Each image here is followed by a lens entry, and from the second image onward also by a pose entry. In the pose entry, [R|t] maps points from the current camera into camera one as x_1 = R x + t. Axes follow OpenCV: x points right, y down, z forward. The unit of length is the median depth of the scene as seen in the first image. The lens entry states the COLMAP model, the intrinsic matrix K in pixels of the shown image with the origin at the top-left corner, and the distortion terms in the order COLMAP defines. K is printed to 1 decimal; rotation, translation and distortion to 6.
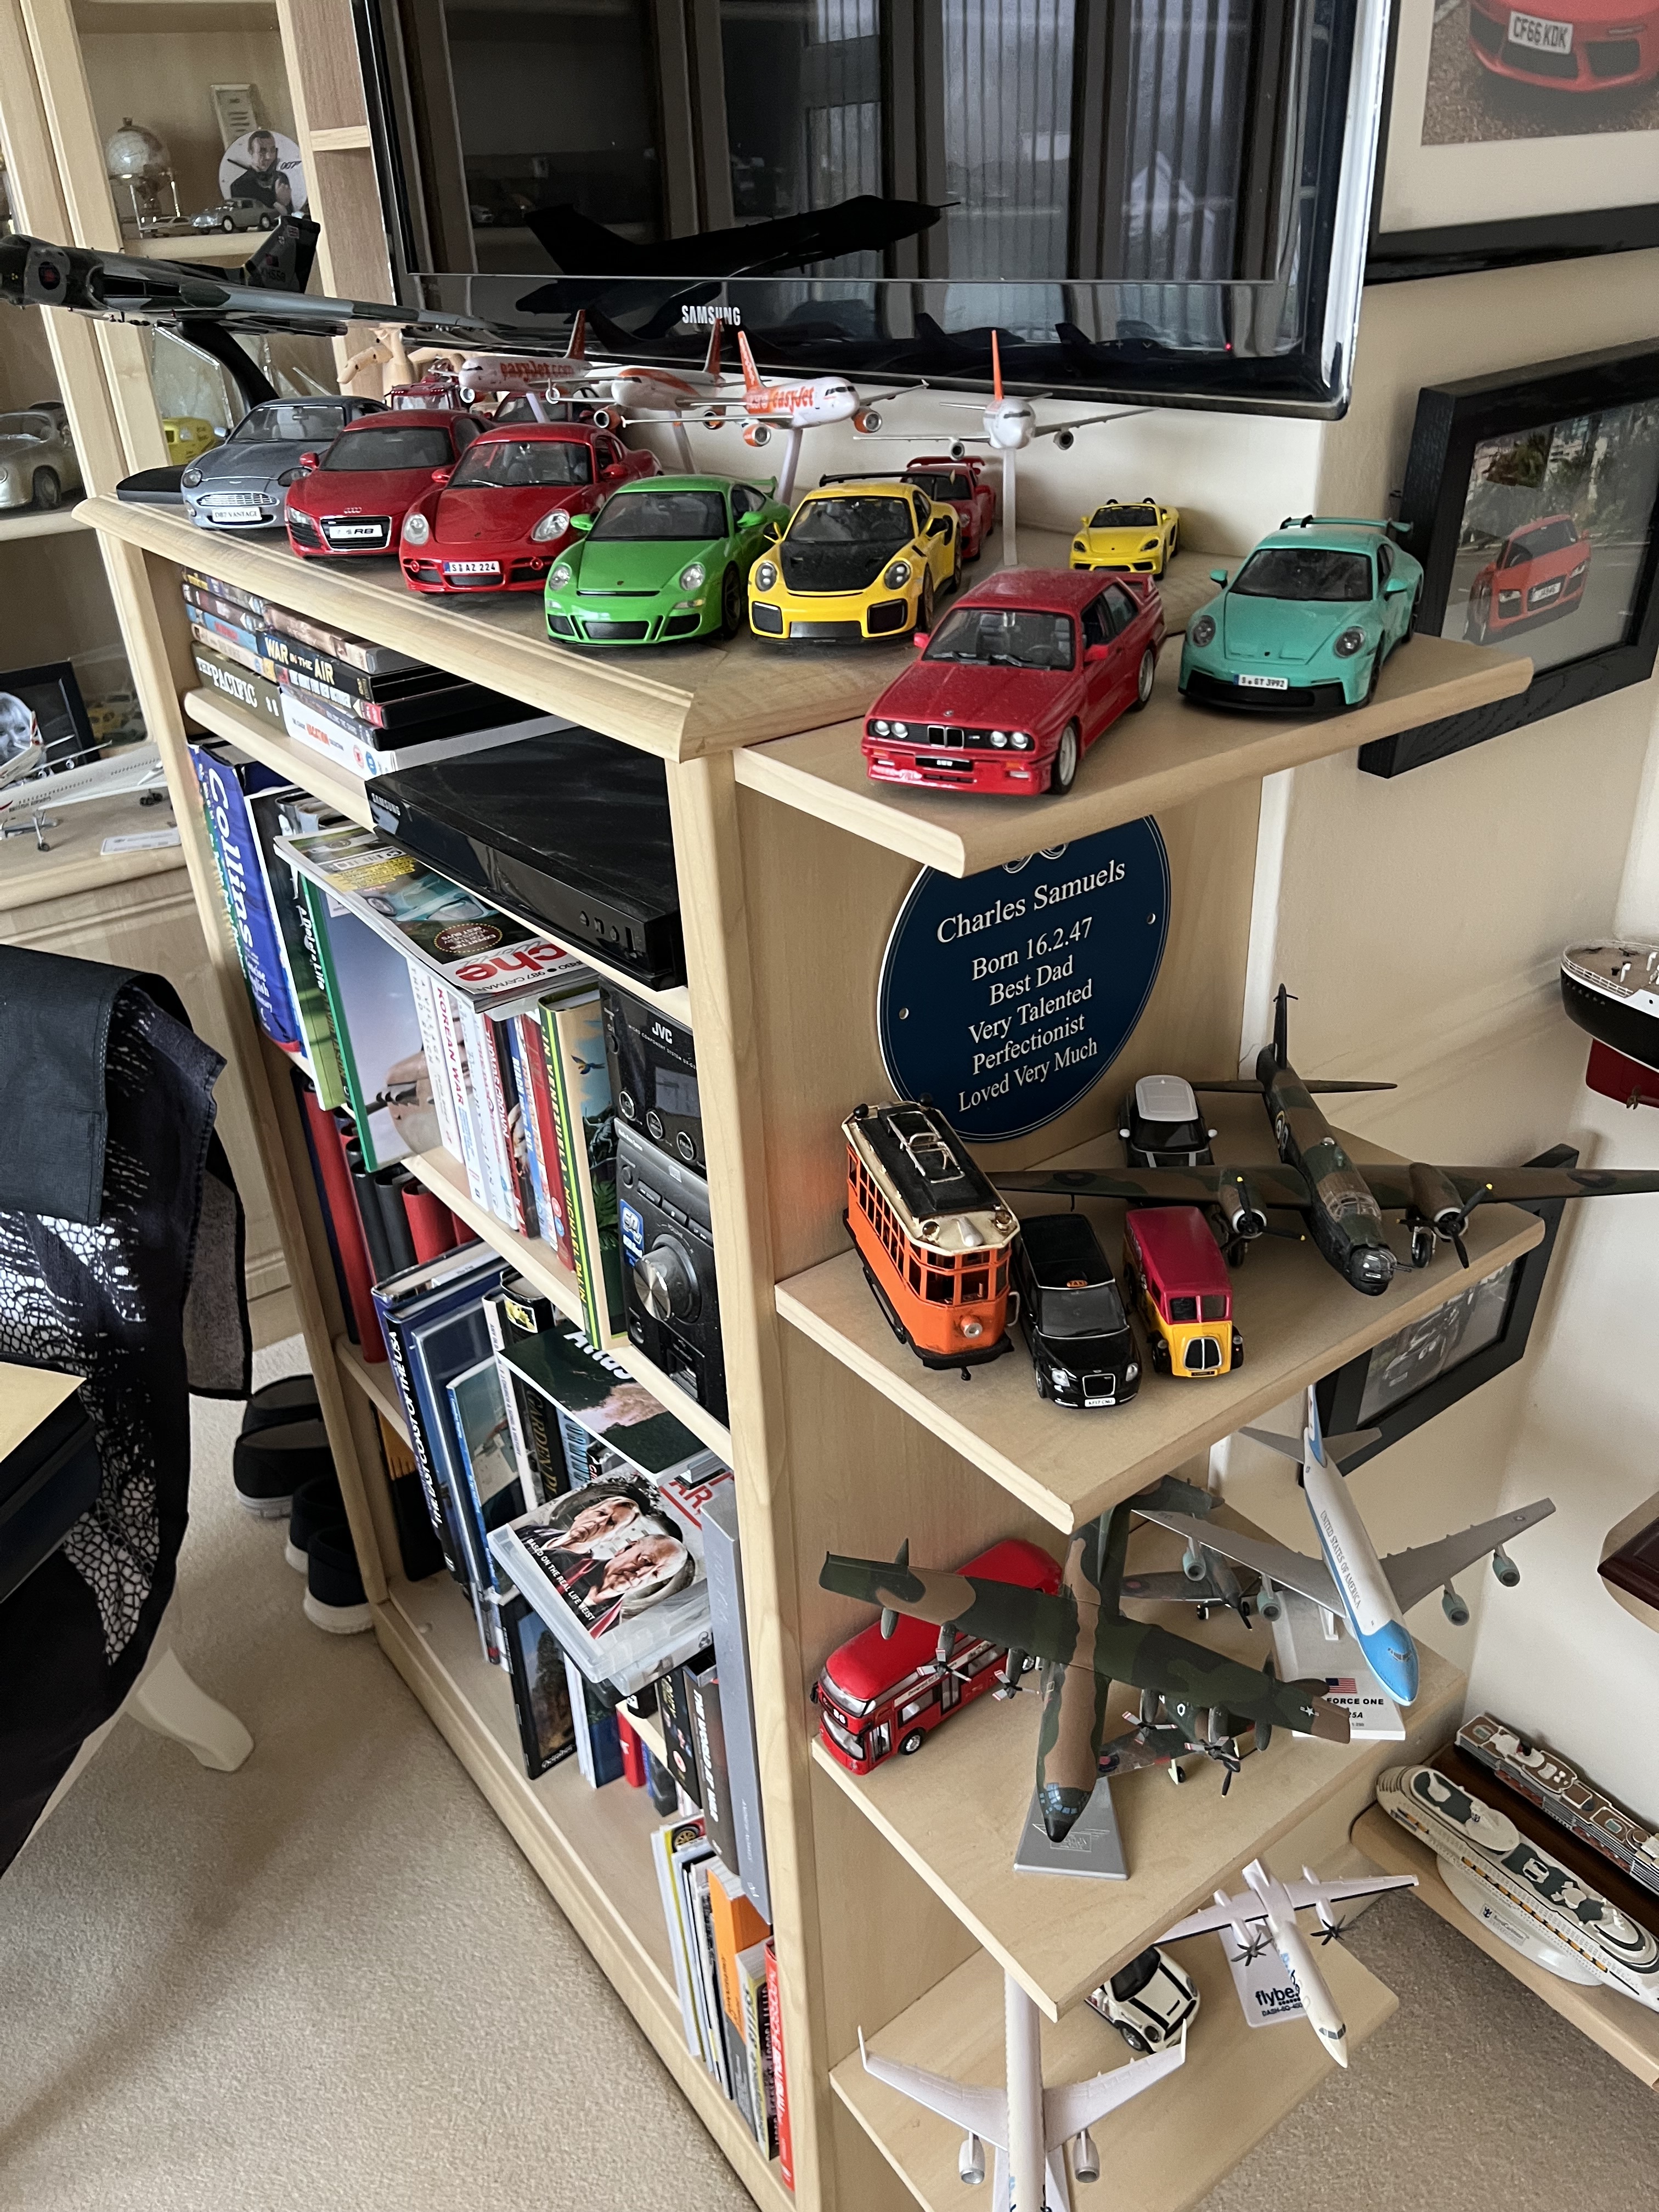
lens RADIAL K [[1676.8, 0, 817.9], [0, 1676.8, 1127.5], [0, 0, 1]] dist [0.050121, -0.052362]
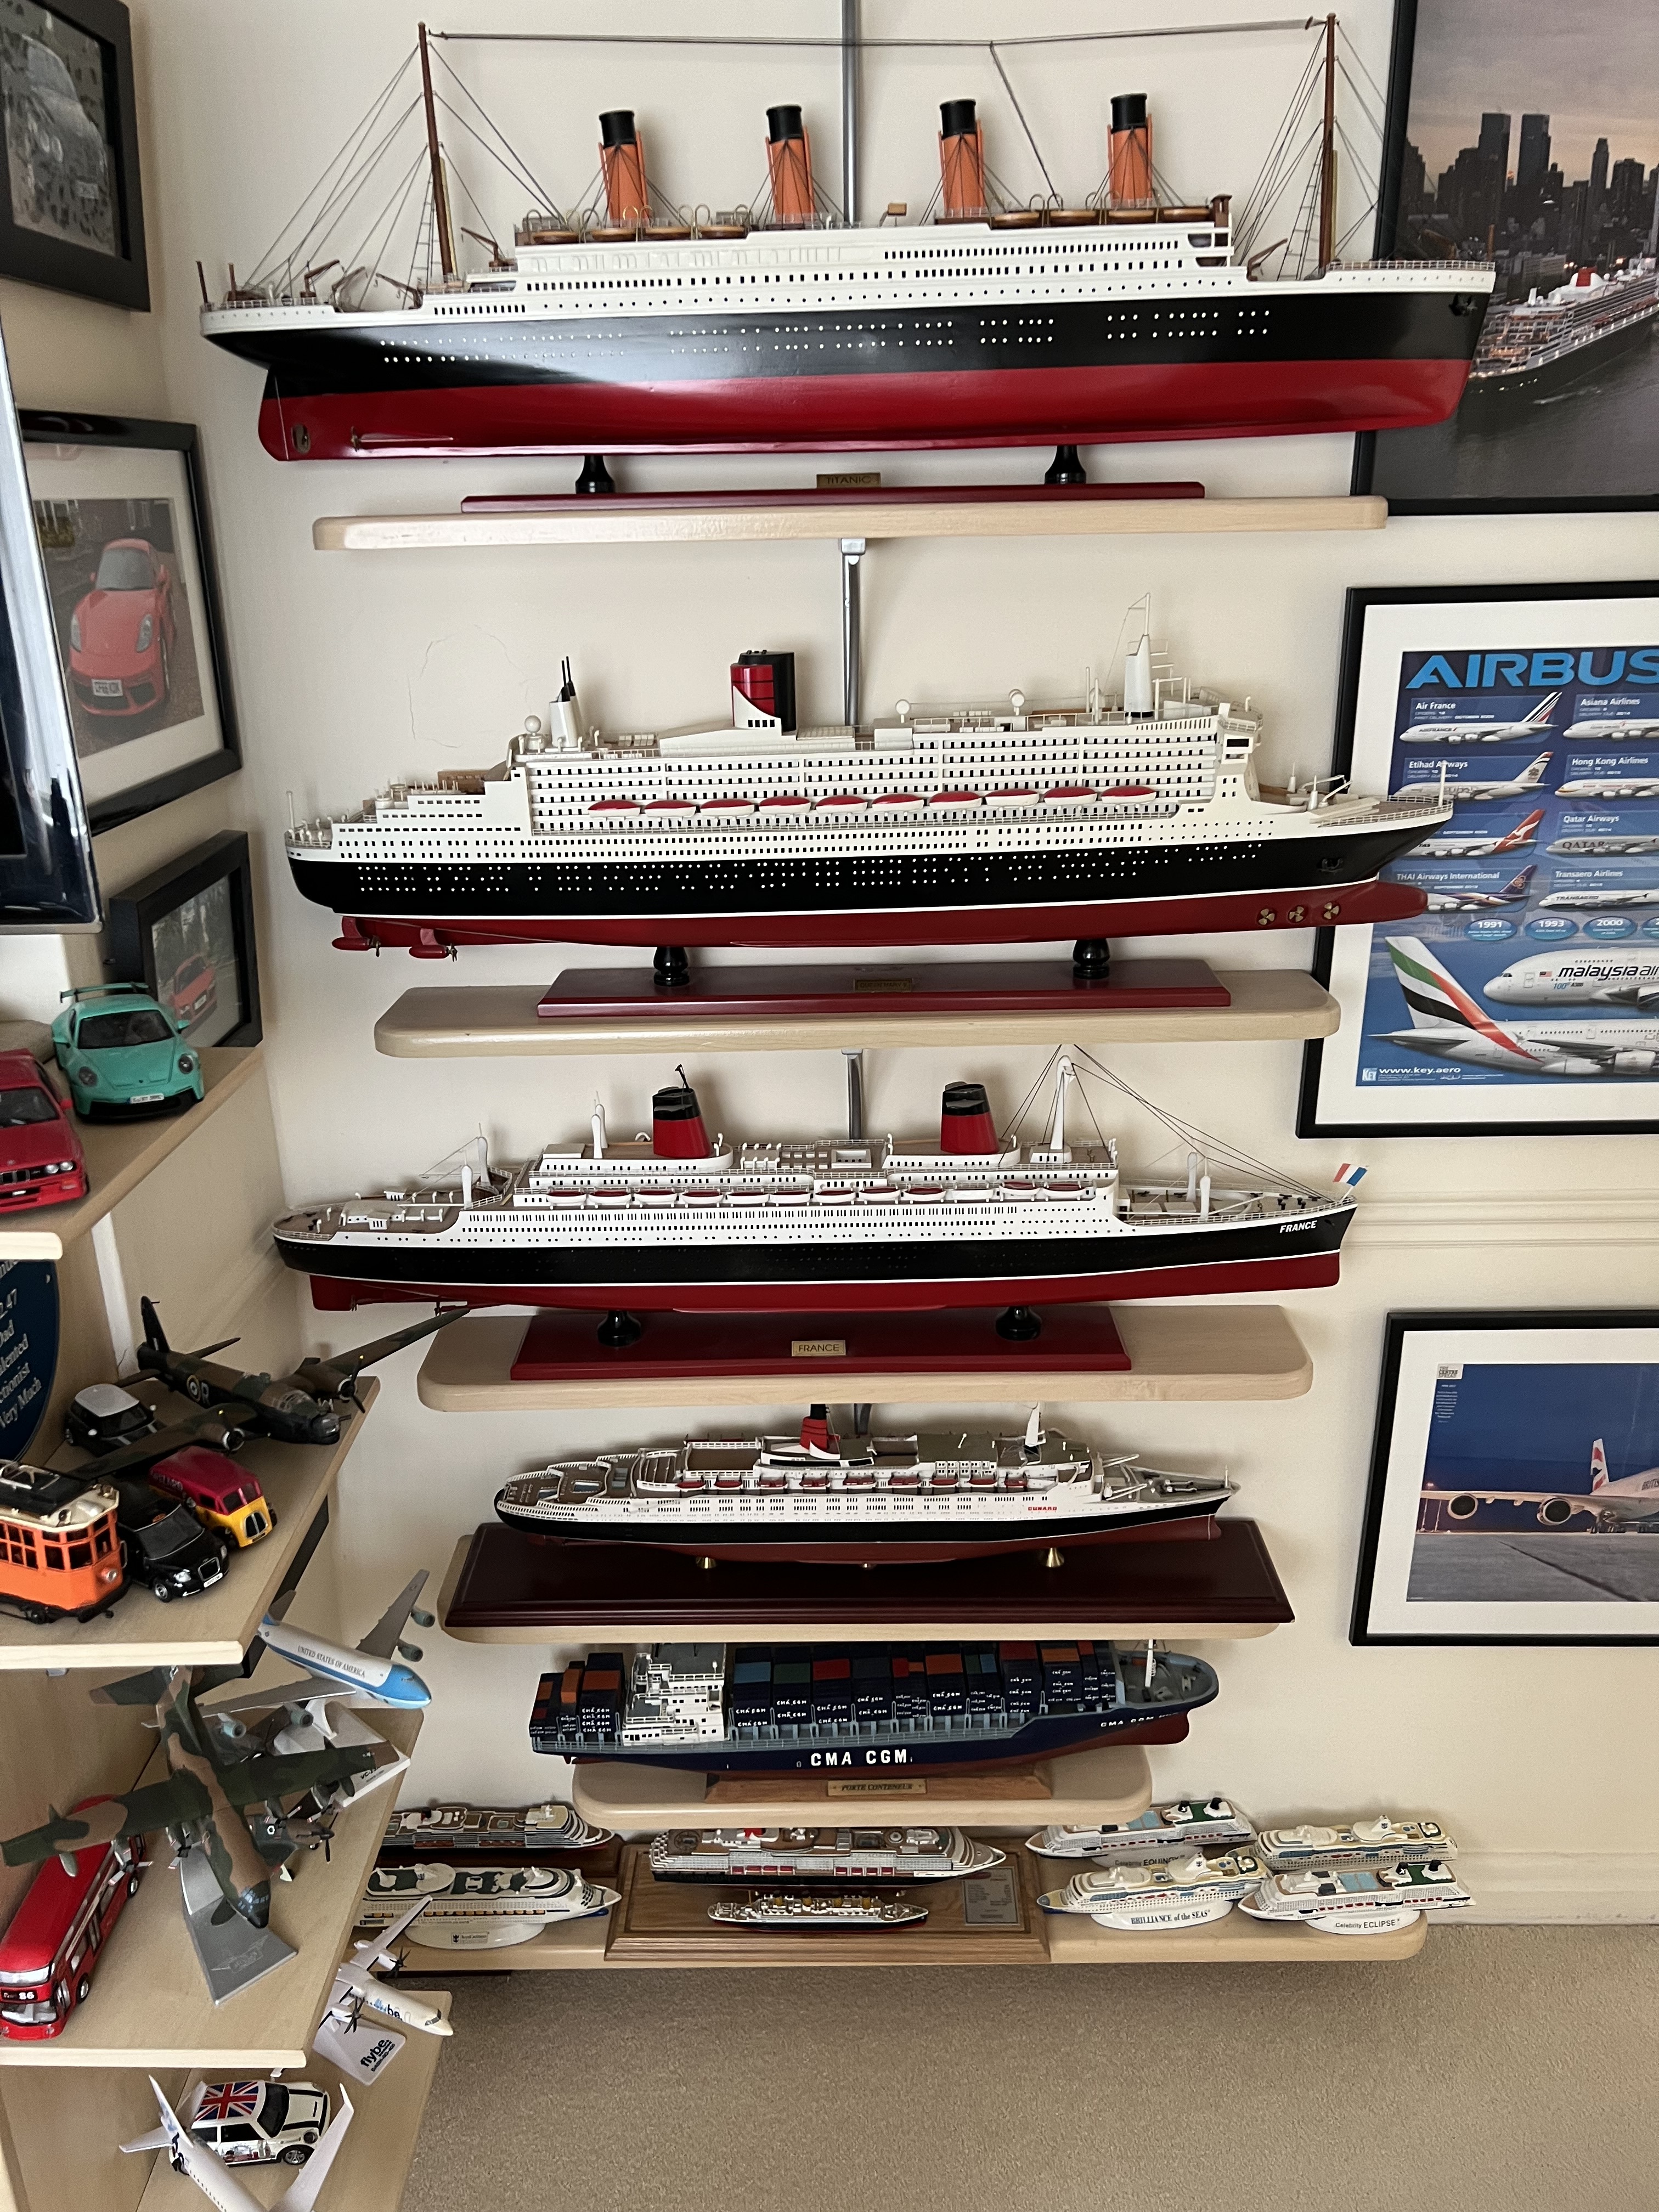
lens RADIAL K [[1676.8, 0, 825.5], [0, 1676.8, 1106.2], [0, 0, 1]] dist [0.050121, -0.052362]
pose [[0.604021, -0.230365, 0.762949, -0.466751], [0.379252, 0.925056, -0.020940, 0.013615], [-0.700947, 0.301998, 0.646120, -0.385021]]
